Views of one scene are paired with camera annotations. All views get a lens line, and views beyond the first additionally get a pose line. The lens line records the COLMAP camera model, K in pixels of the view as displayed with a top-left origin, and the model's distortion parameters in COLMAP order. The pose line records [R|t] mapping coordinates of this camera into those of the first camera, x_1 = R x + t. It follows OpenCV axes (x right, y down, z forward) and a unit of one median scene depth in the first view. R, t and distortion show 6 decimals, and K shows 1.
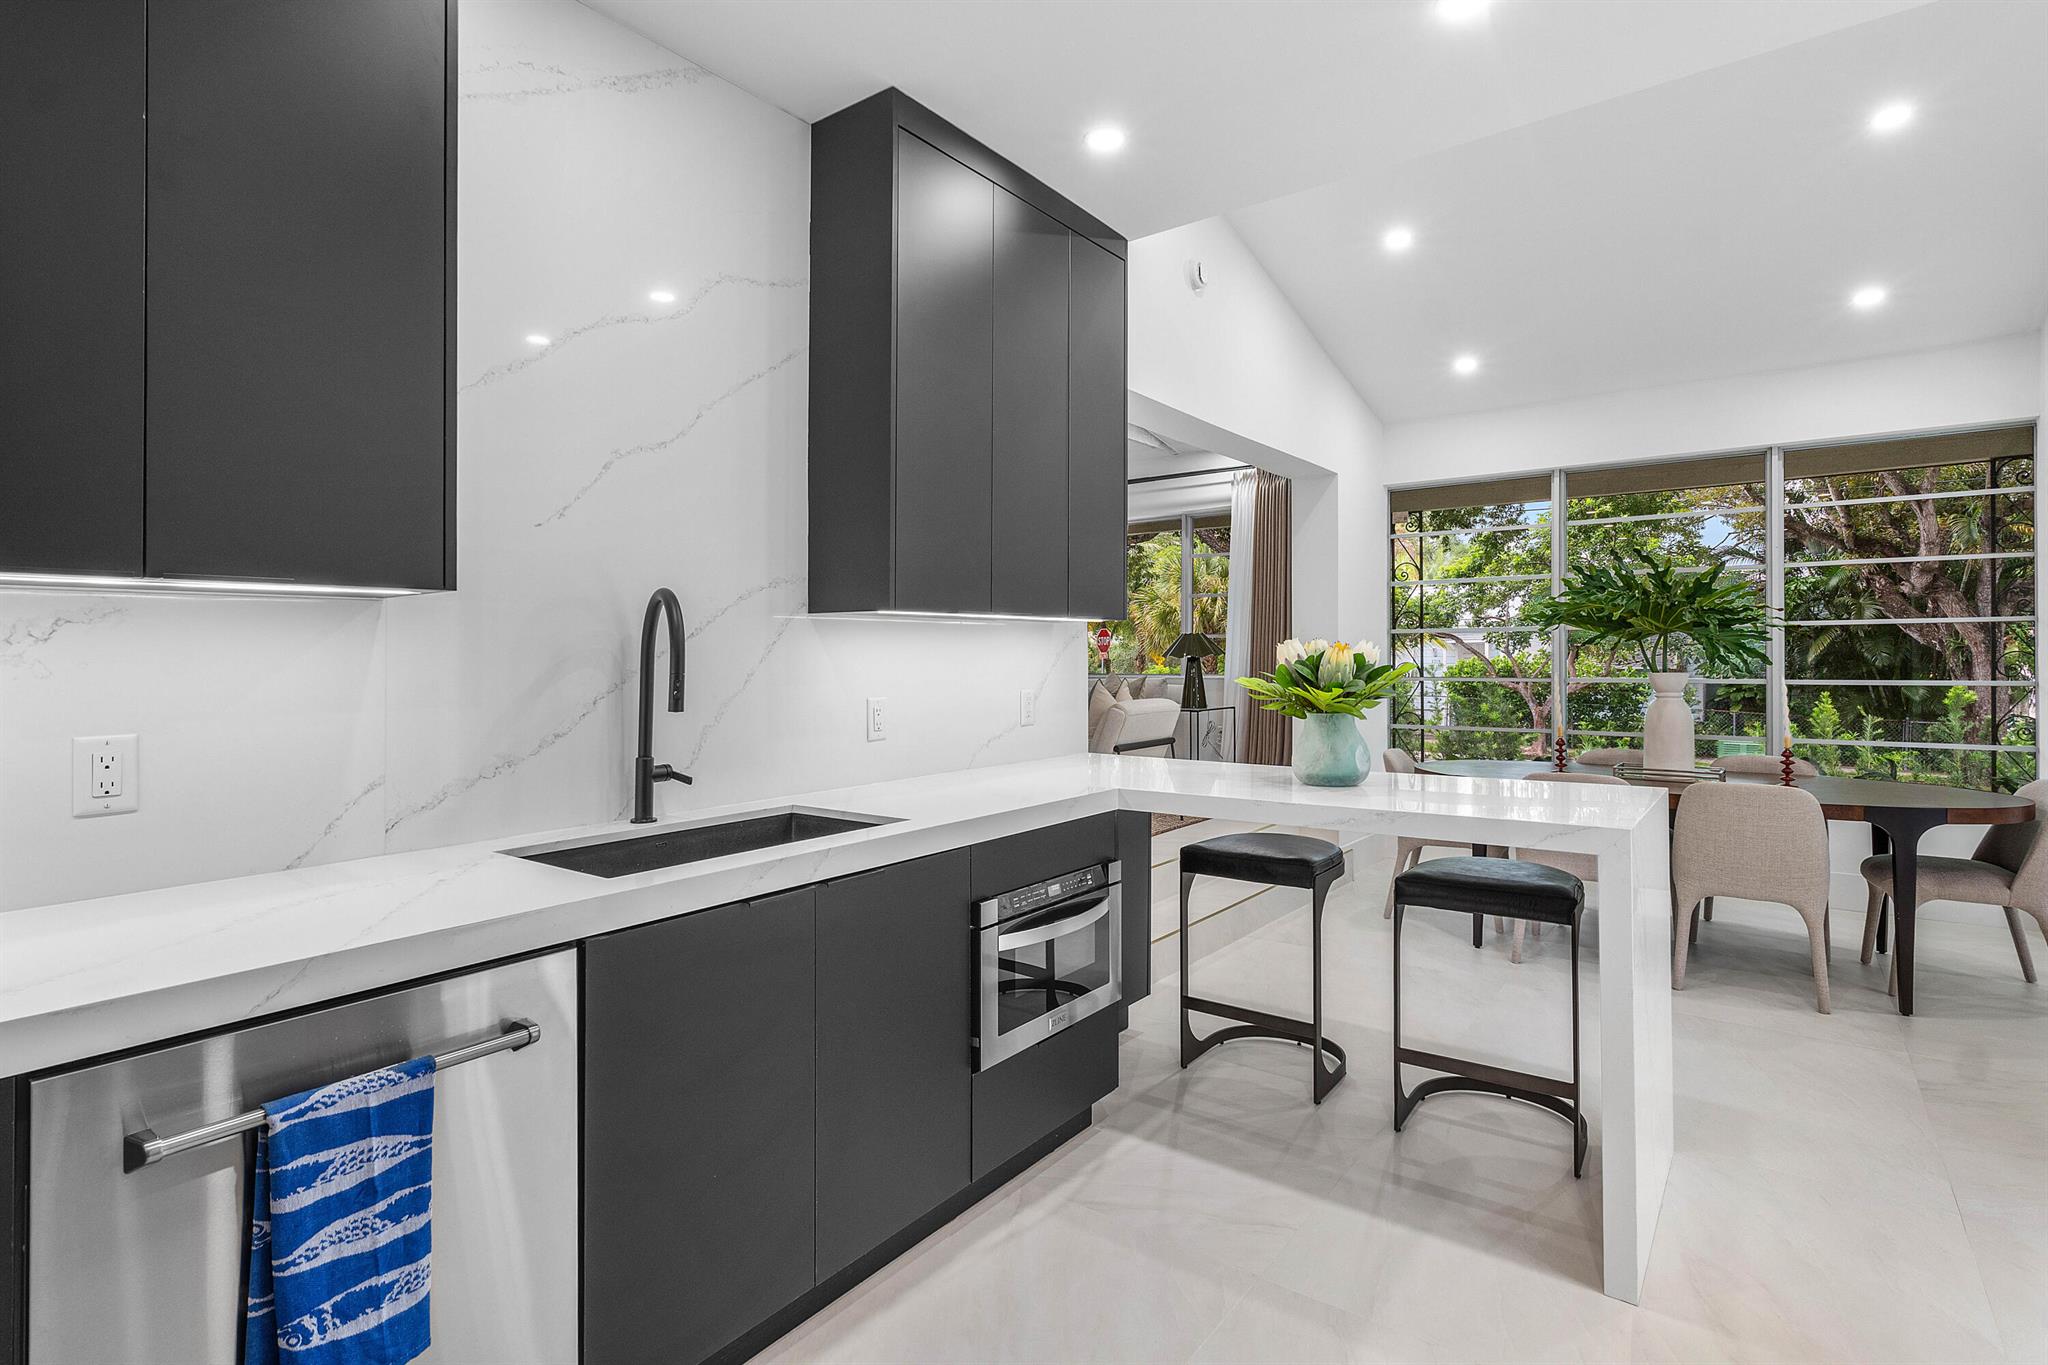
lens RADIAL K [[1030.1, 0, 1019.5], [0, 1030.1, 653.2], [0, 0, 1]] dist [0.000589, -0.000366]
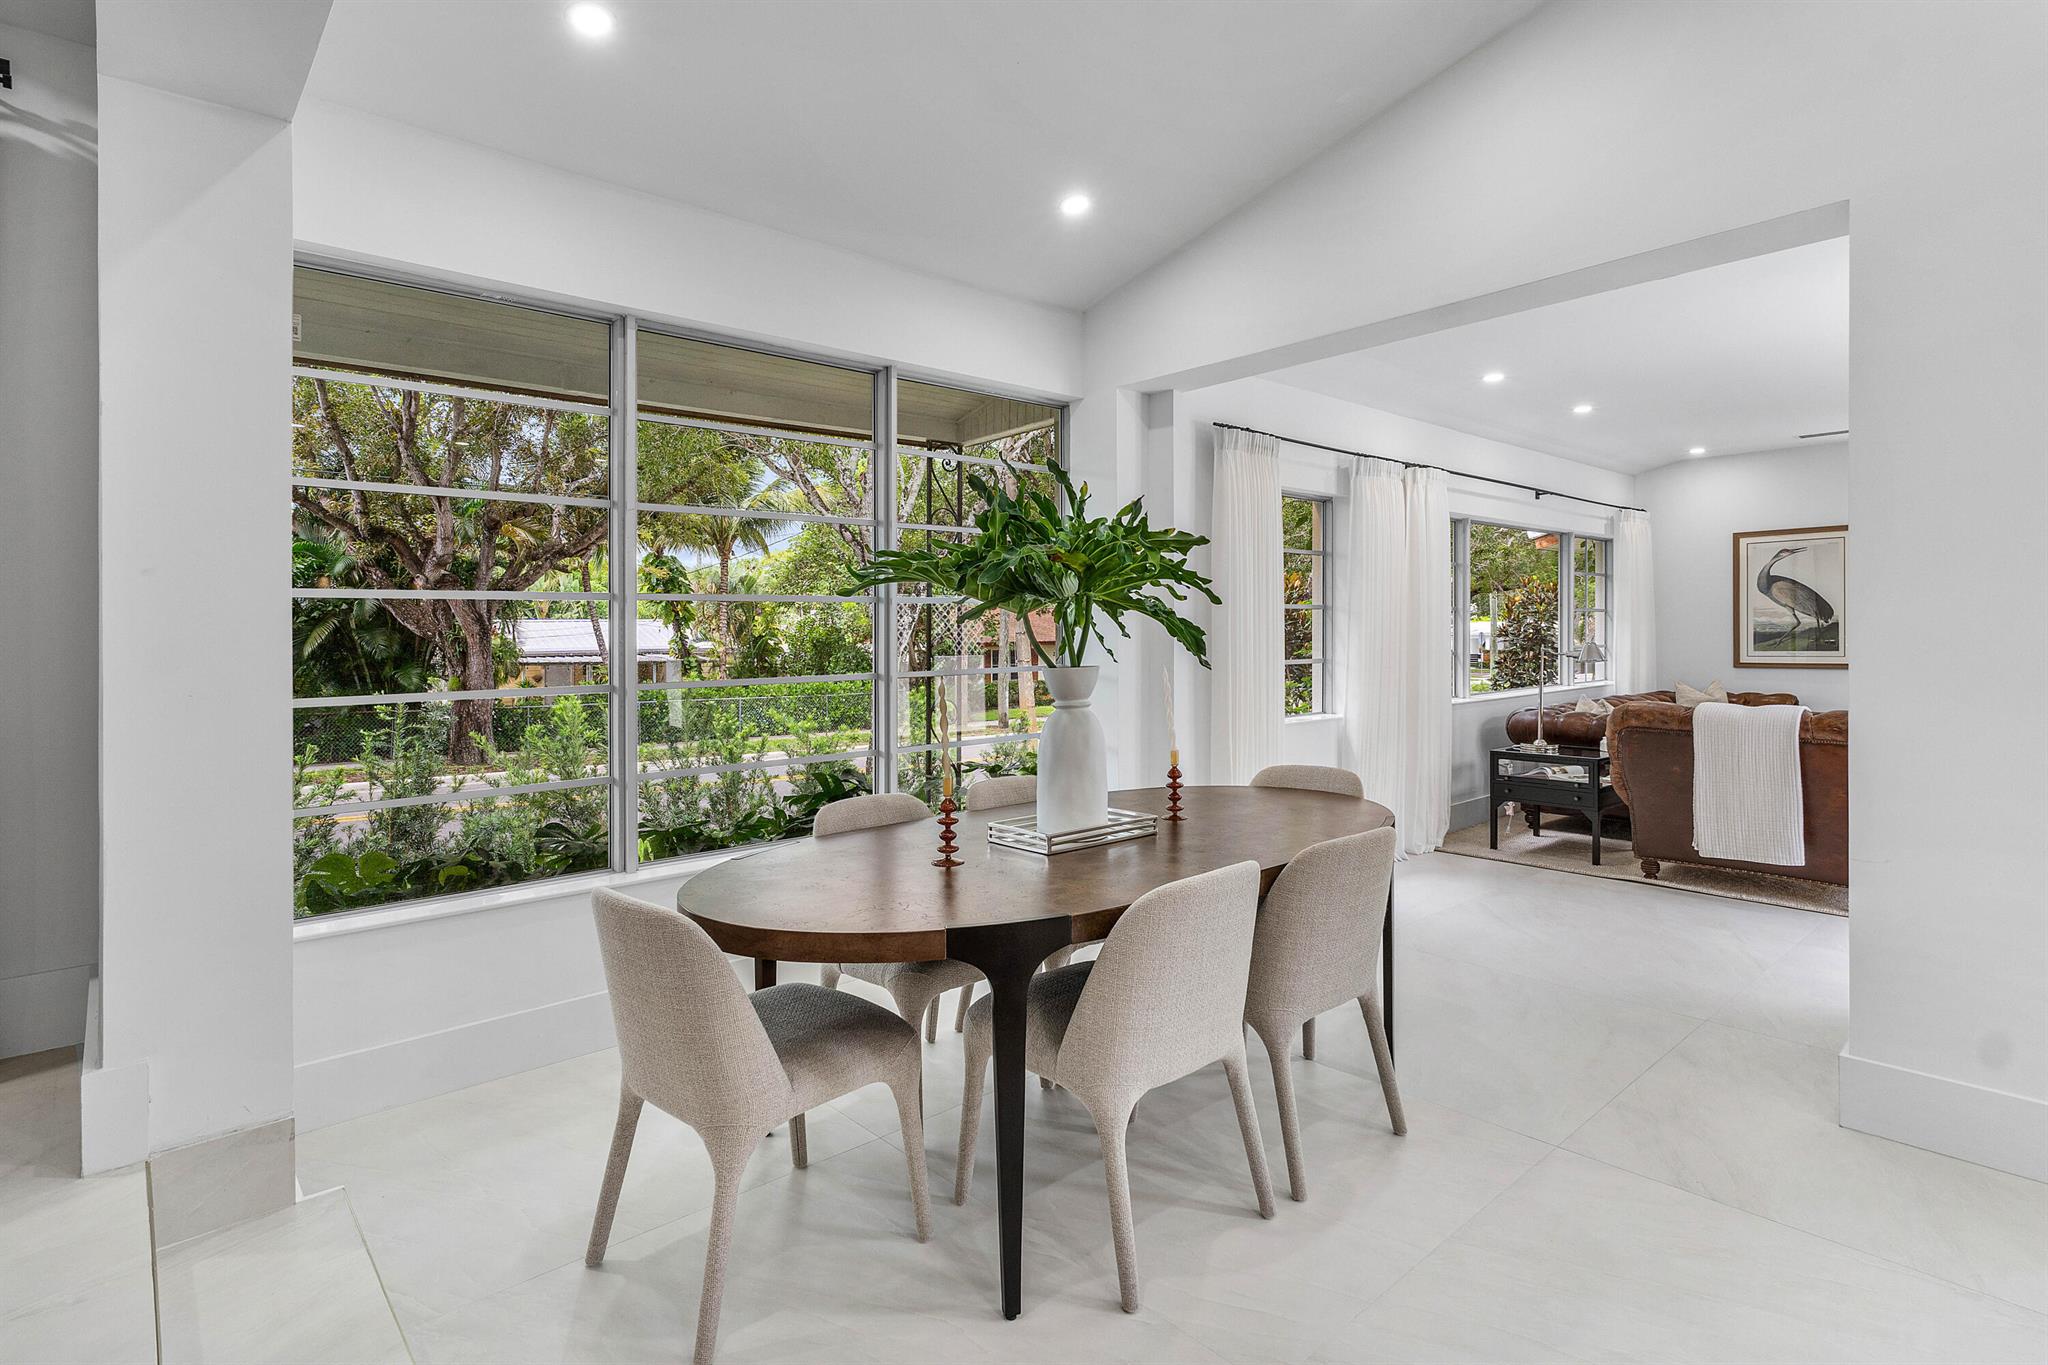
lens RADIAL K [[1011.5, 0, 1045.7], [0, 1011.5, 639.4], [0, 0, 1]] dist [0.003116, 0.000249]
pose [[0.196807, -0.007098, 0.980417, 0.013881], [0.014810, 0.999881, 0.004266, -0.000549], [-0.980330, 0.013681, 0.196889, 0.428811]]
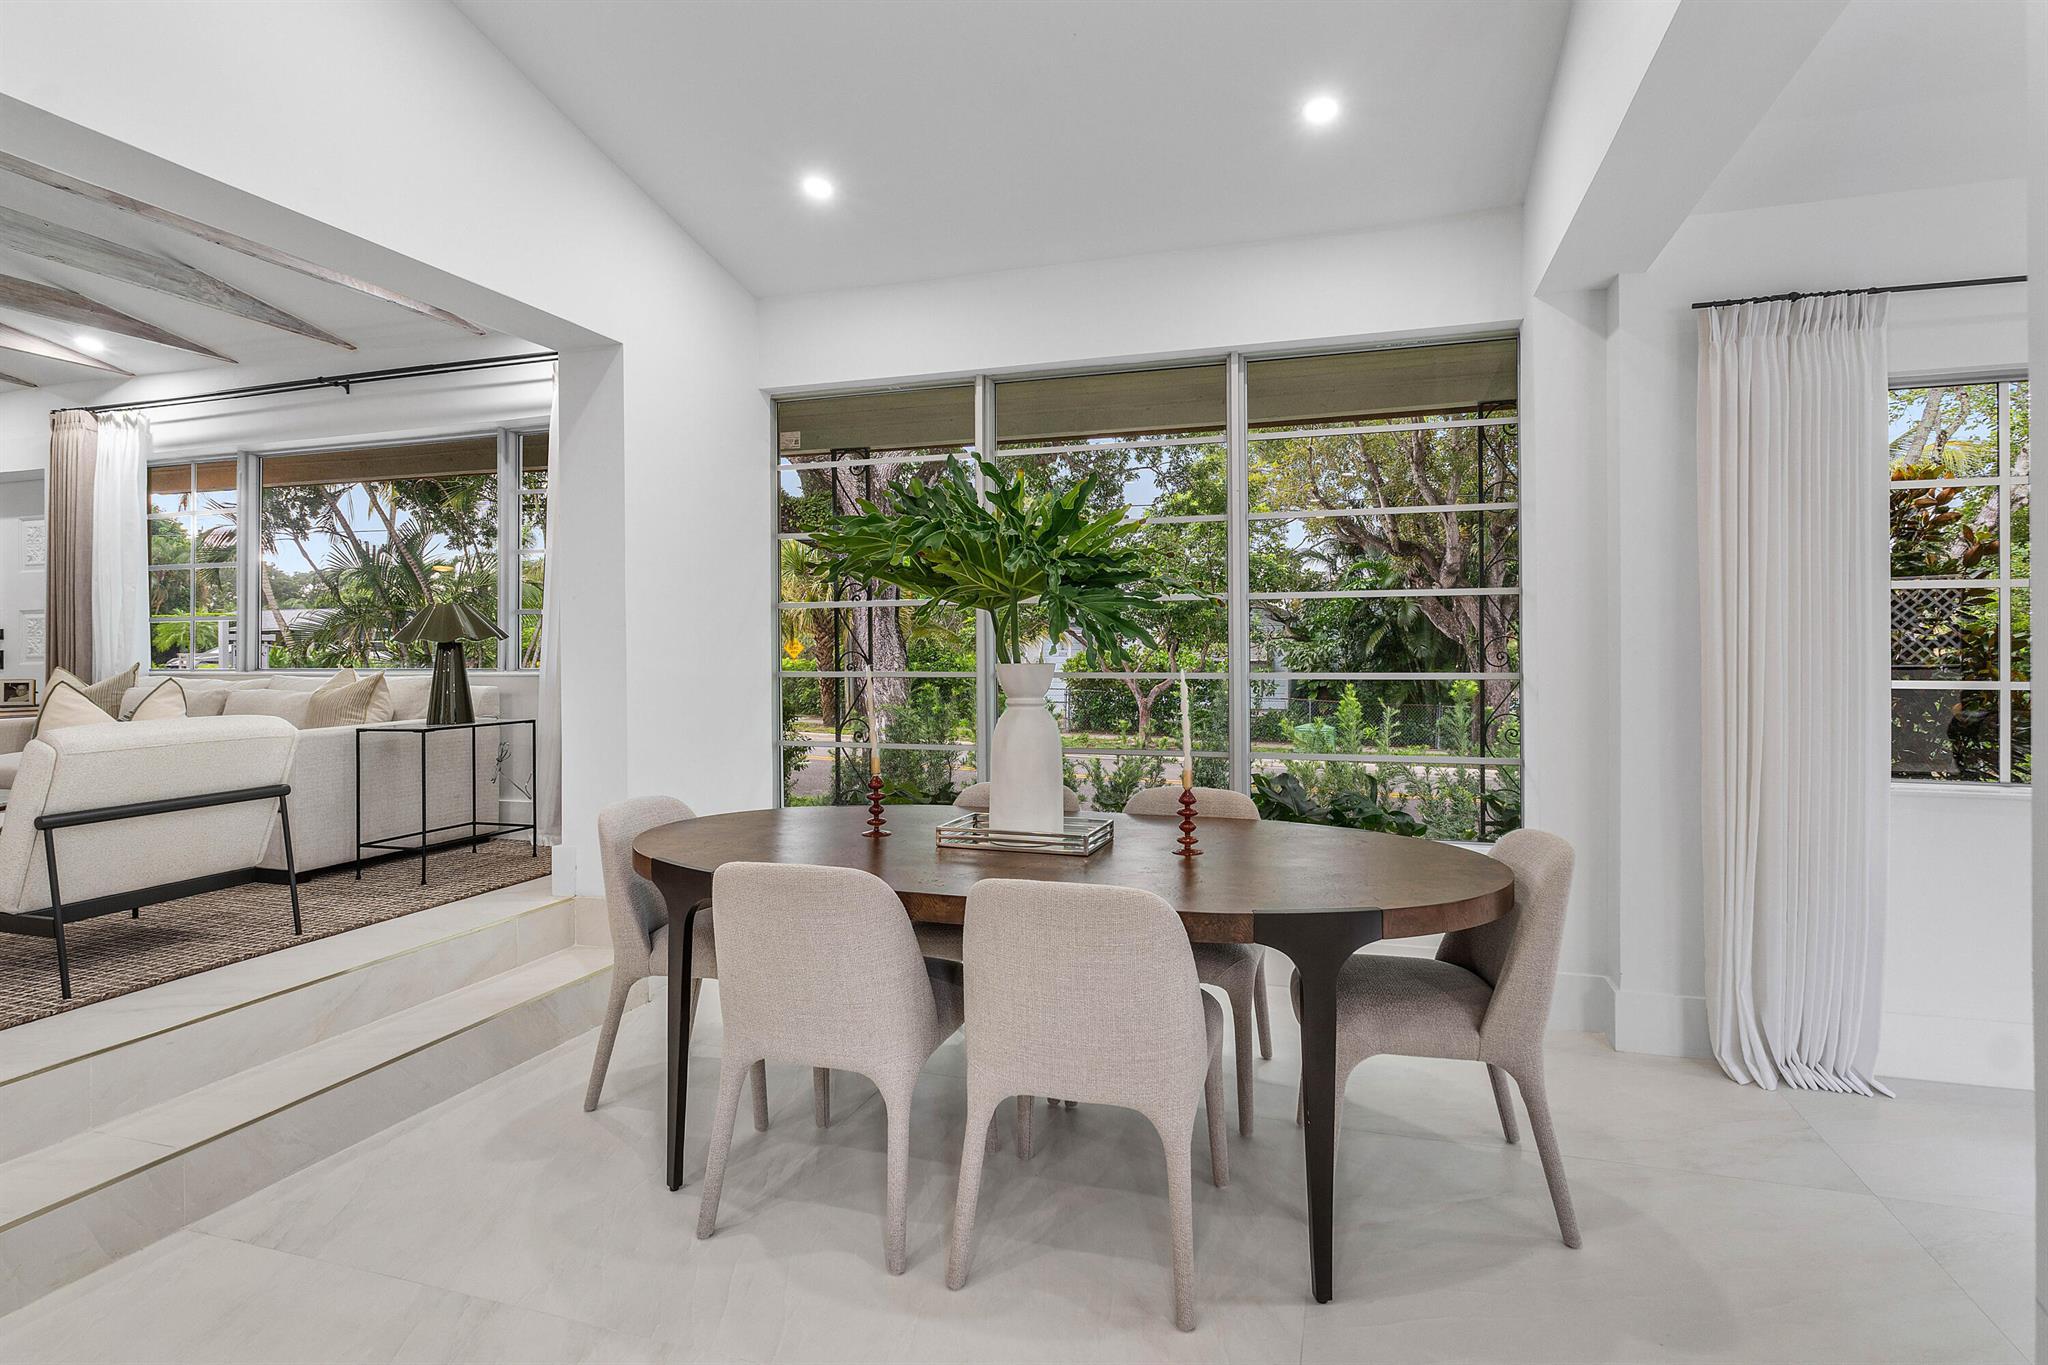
lens RADIAL K [[1011.5, 0, 1045.7], [0, 1011.5, 639.4], [0, 0, 1]] dist [0.003116, 0.000249]
pose [[0.945142, 0.002199, 0.326653, 0.215464], [0.000528, 0.999966, -0.008260, 0.004509], [-0.326660, 0.007979, 0.945108, 0.213332]]
